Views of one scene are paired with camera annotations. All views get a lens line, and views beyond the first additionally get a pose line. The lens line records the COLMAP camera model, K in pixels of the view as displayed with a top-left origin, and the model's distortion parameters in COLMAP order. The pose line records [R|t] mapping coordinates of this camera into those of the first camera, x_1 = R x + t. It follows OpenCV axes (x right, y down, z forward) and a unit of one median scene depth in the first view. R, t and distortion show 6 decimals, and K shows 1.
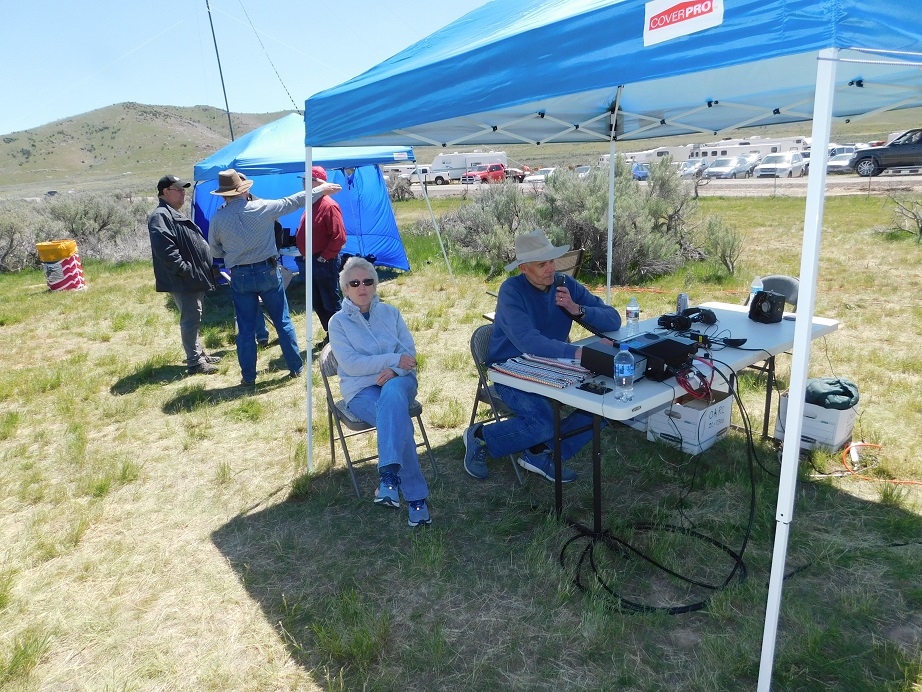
lens RADIAL K [[621.7, 0, 465.2], [0, 621.7, 347.9], [0, 0, 1]] dist [-0.059144, 0.037218]
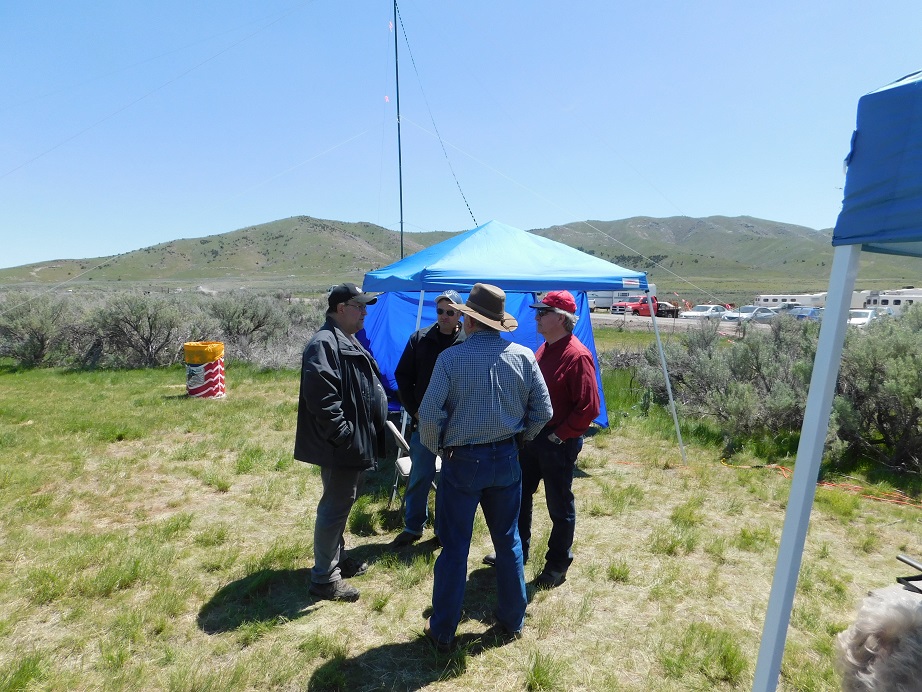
lens RADIAL K [[621.7, 0, 458.0], [0, 621.7, 348.8], [0, 0, 1]] dist [-0.059144, 0.037218]
pose [[0.971673, 0.094641, -0.216549, -0.104708], [-0.133853, 0.975563, -0.174243, -0.056403], [0.194767, 0.198293, 0.960597, 0.193977]]
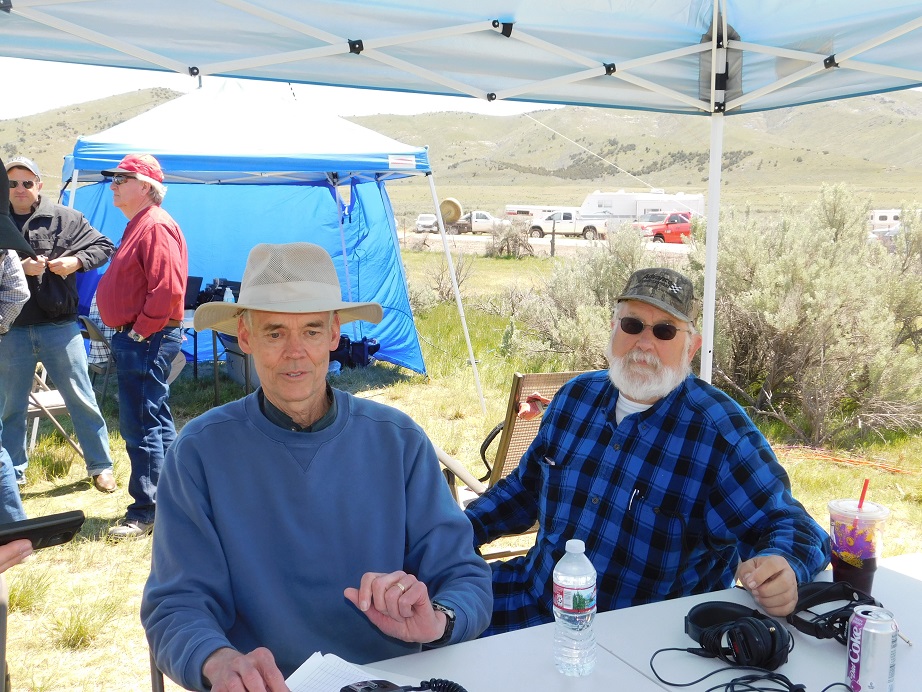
lens RADIAL K [[996.6, 0, 464.0], [0, 996.6, 352.3], [0, 0, 1]] dist [0.023863, 0.000000]
pose [[0.981345, 0.090946, -0.169386, 0.083464], [-0.114324, 0.984391, -0.133805, -0.028610], [0.154573, 0.150673, 0.976424, 0.141797]]
